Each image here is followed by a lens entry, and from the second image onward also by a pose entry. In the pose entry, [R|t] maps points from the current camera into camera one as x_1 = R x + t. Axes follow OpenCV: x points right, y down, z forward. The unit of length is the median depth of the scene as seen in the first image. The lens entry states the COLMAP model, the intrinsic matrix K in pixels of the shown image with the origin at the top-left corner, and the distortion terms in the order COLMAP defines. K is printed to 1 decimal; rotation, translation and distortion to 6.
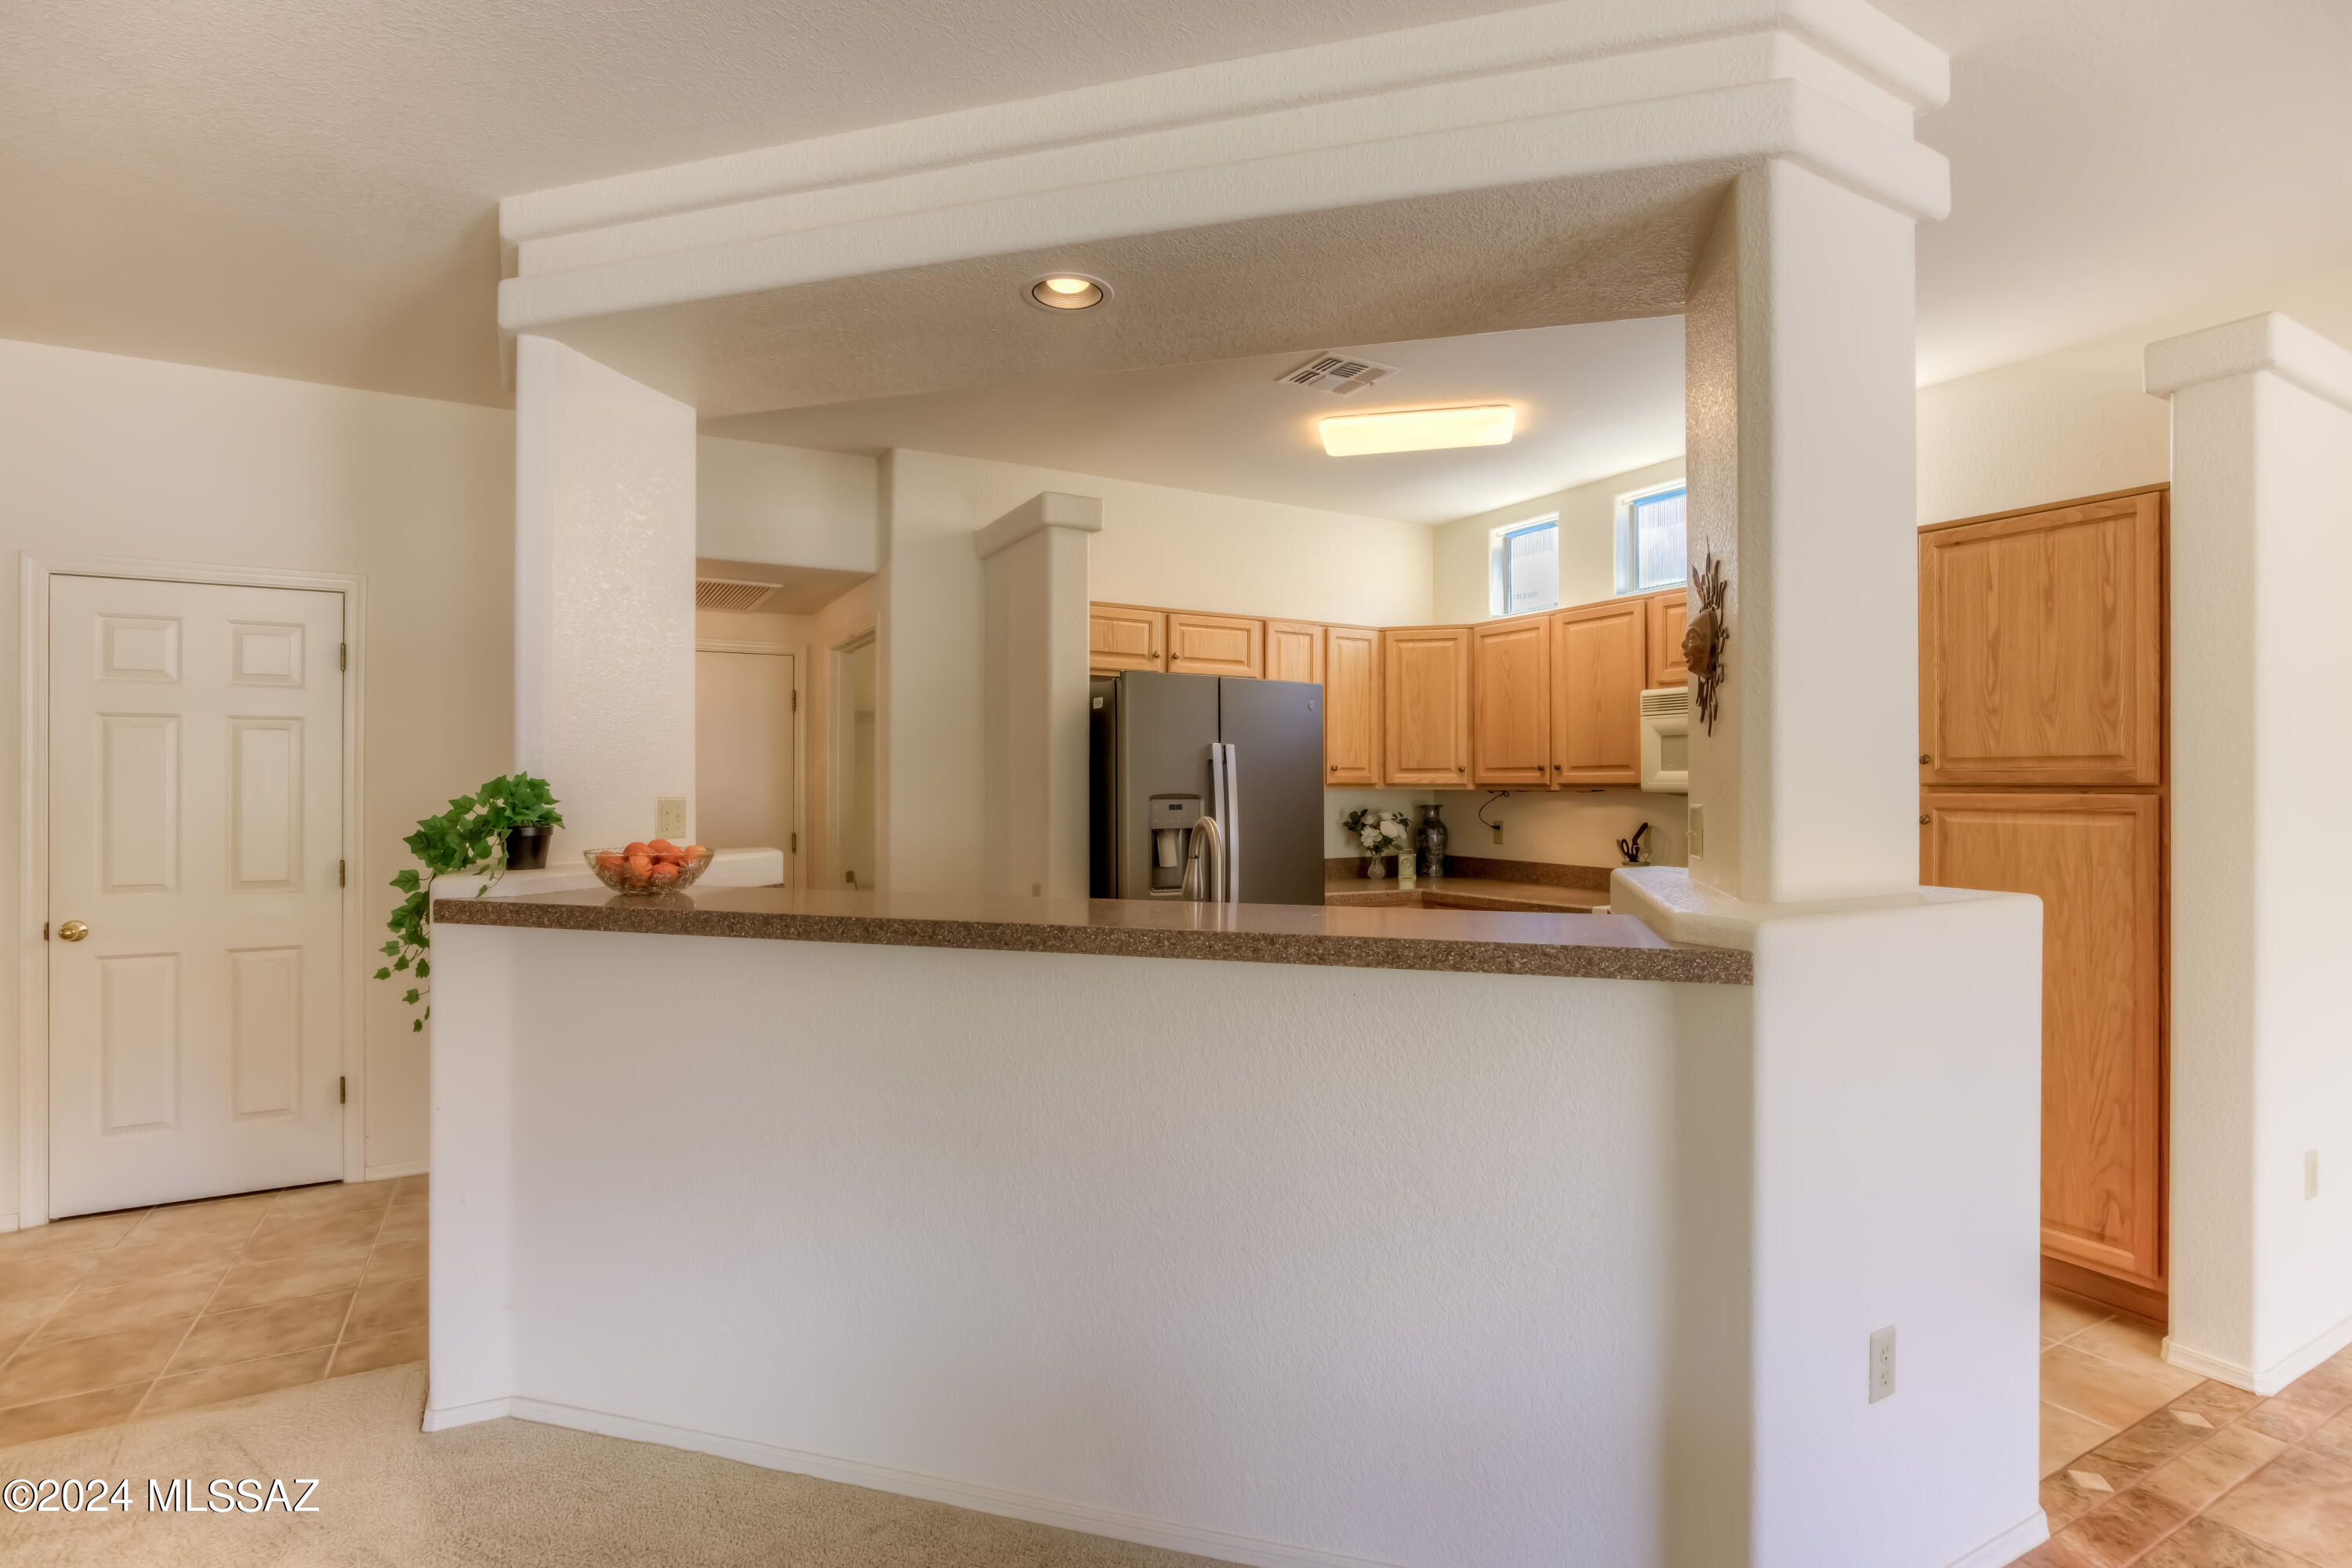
lens RADIAL K [[1129.5, 0, 1172.0], [0, 1129.5, 780.8], [0, 0, 1]] dist [-0.035478, 0.012525]
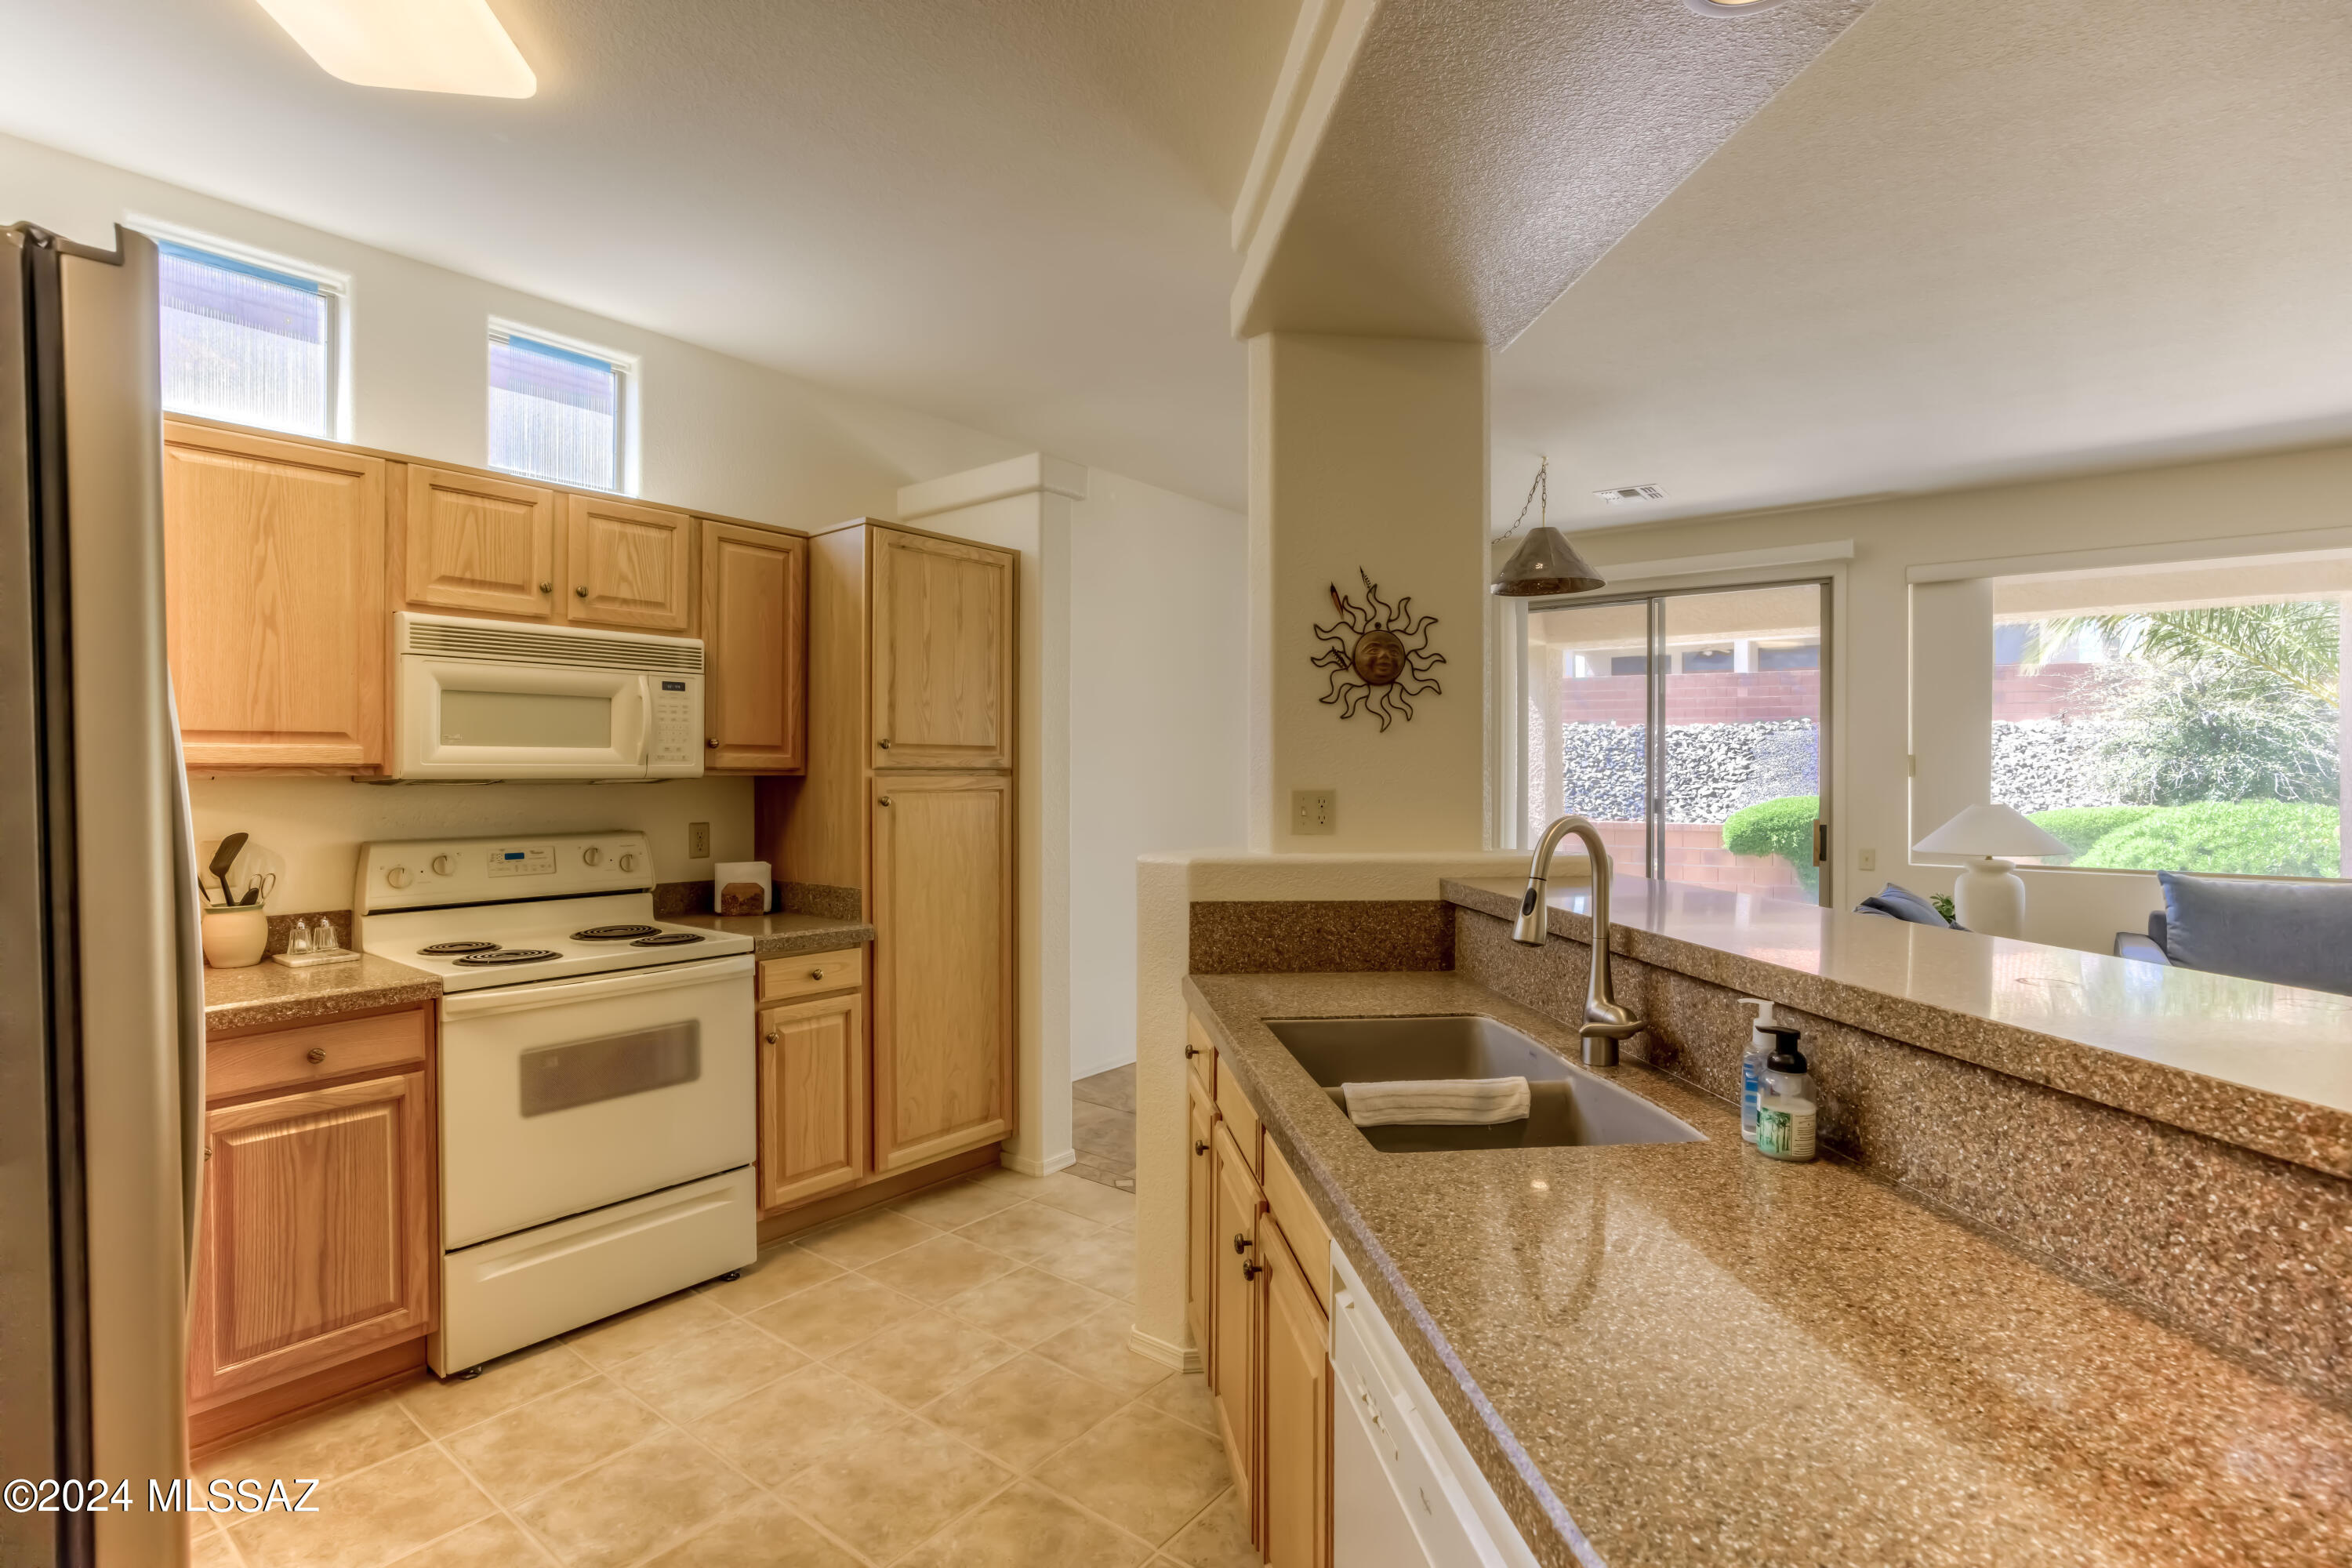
lens RADIAL K [[1129.5, 0, 1182.6], [0, 1129.5, 767.6], [0, 0, 1]] dist [-0.035478, 0.012525]
pose [[-0.387840, -0.000293, 0.921727, -0.309537], [-0.006947, 0.999972, -0.002606, 0.002659], [-0.921701, -0.007414, -0.387831, 0.873668]]
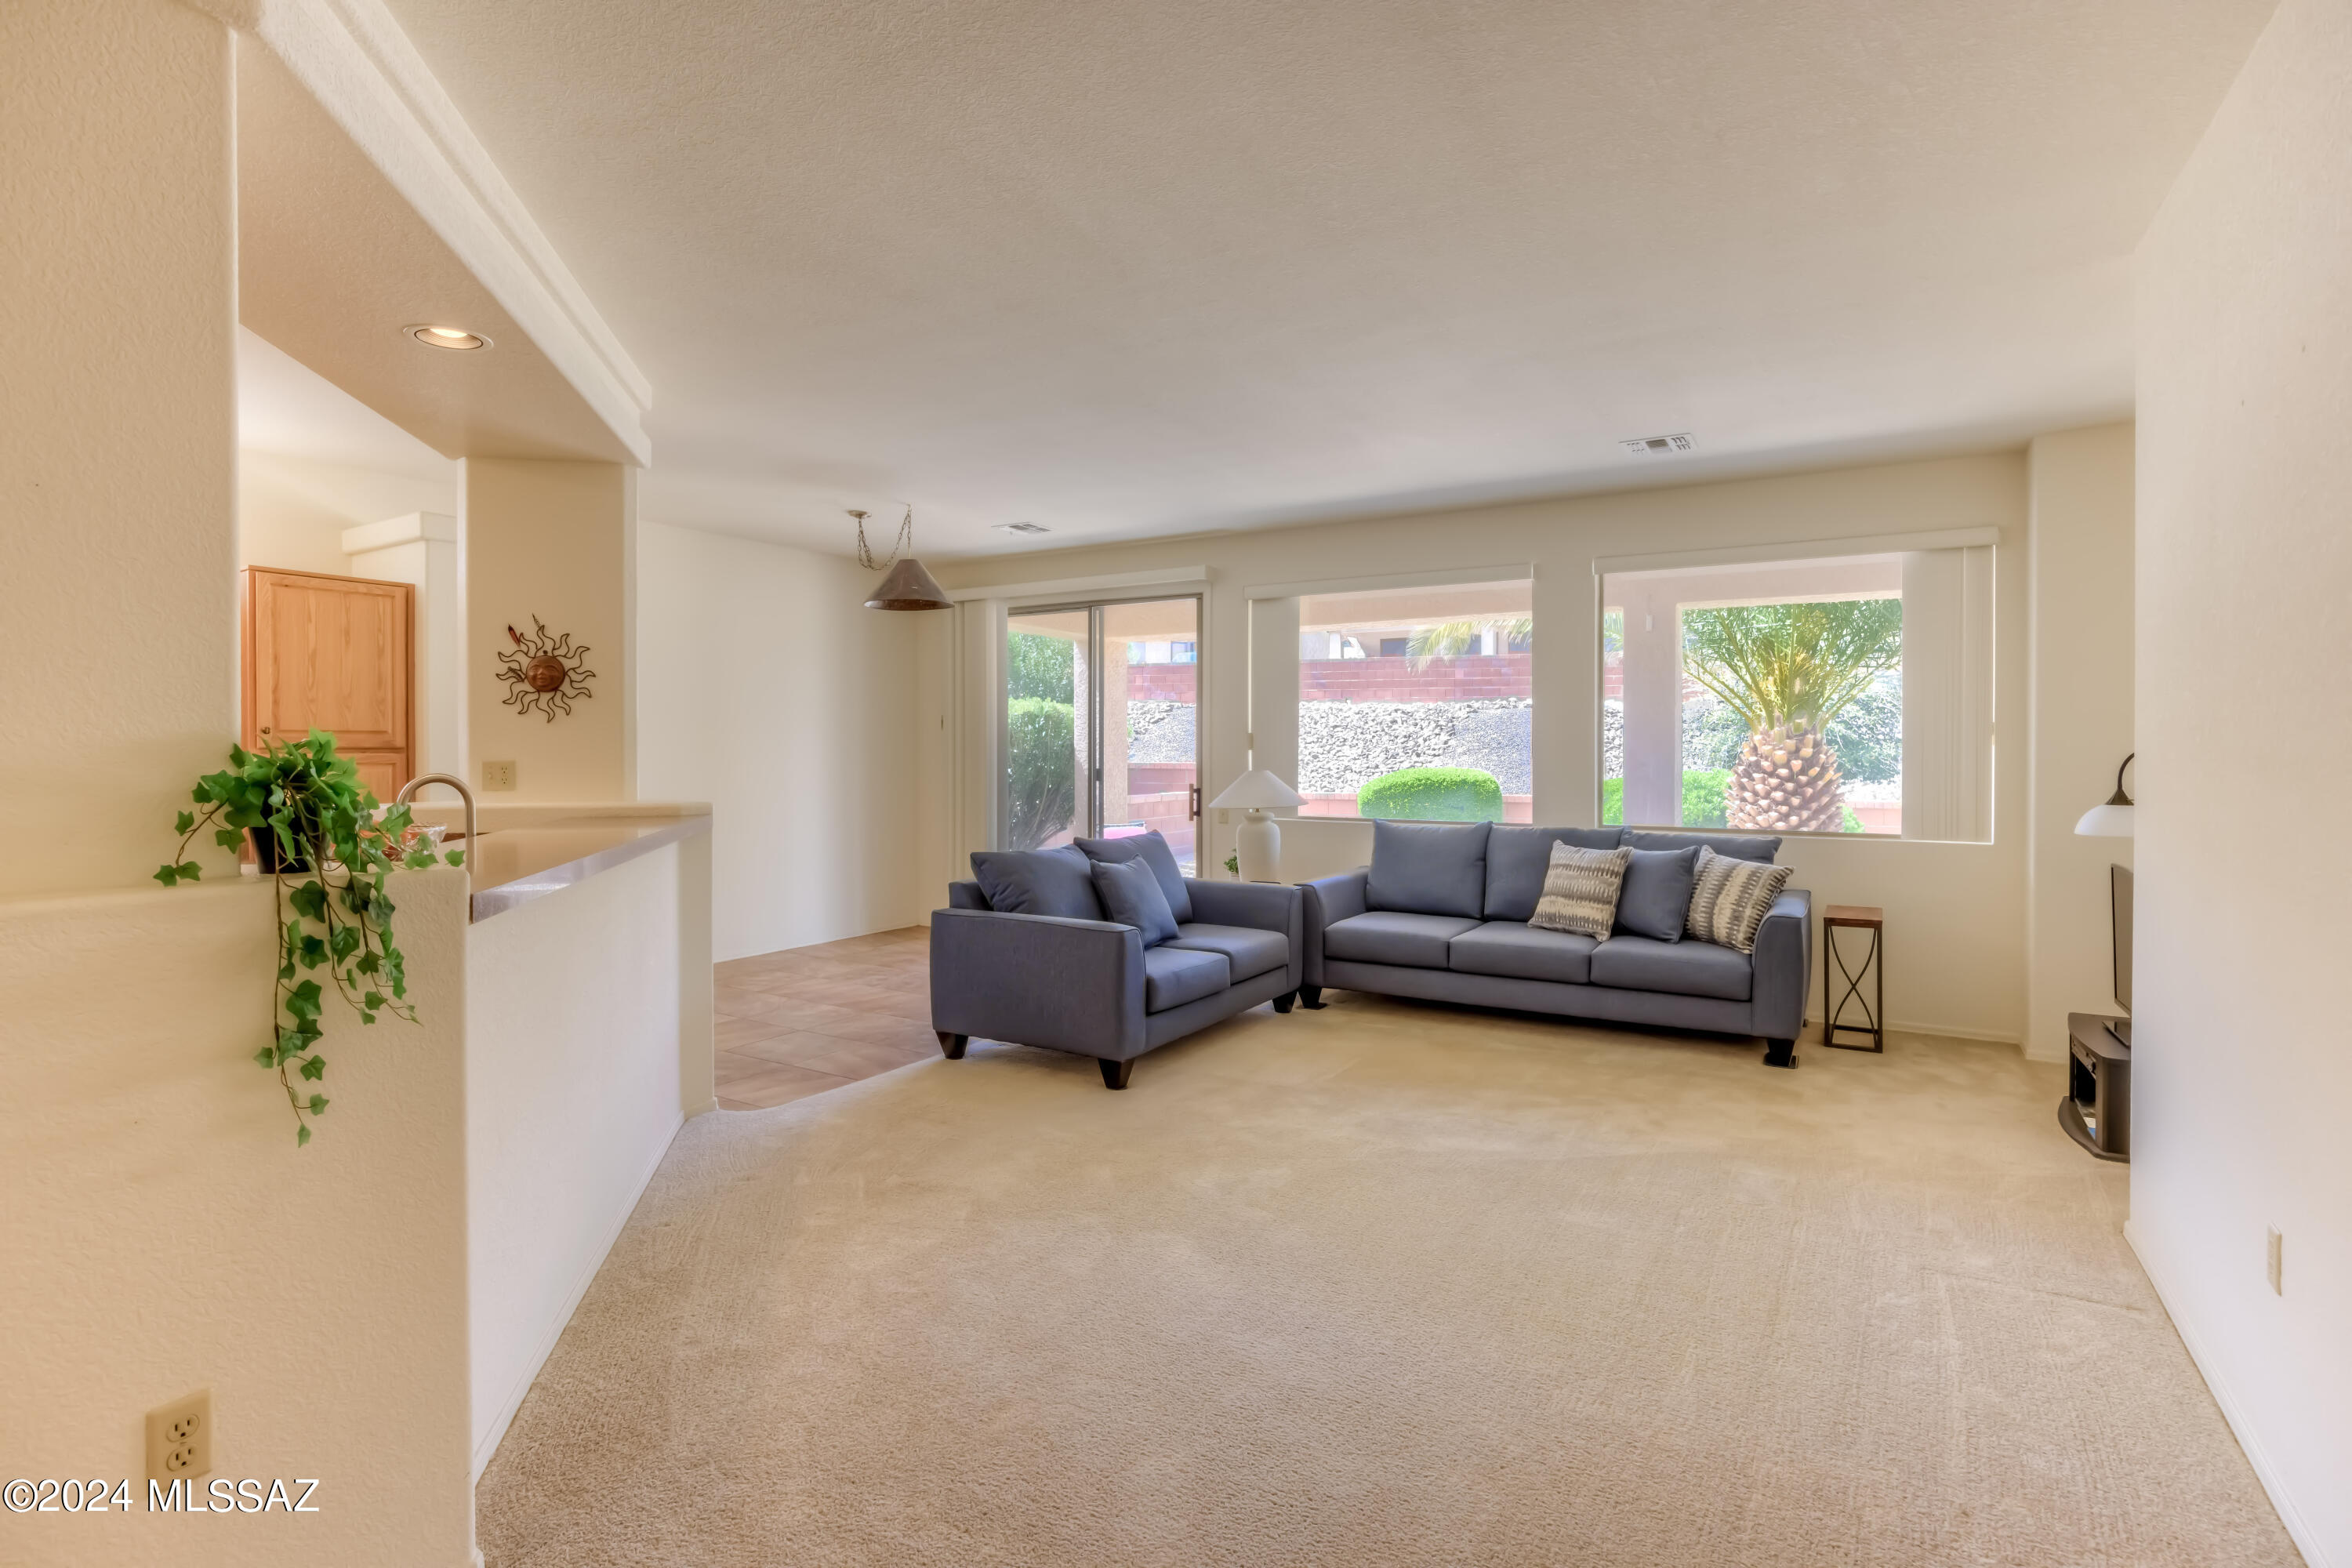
lens RADIAL K [[1129.5, 0, 1183.8], [0, 1129.5, 755.3], [0, 0, 1]] dist [-0.035478, 0.012525]
pose [[-0.502787, -0.007464, 0.864378, -0.875640], [-0.002772, 0.999971, 0.007023, -0.000253], [-0.864406, 0.001135, -0.502794, 0.527882]]
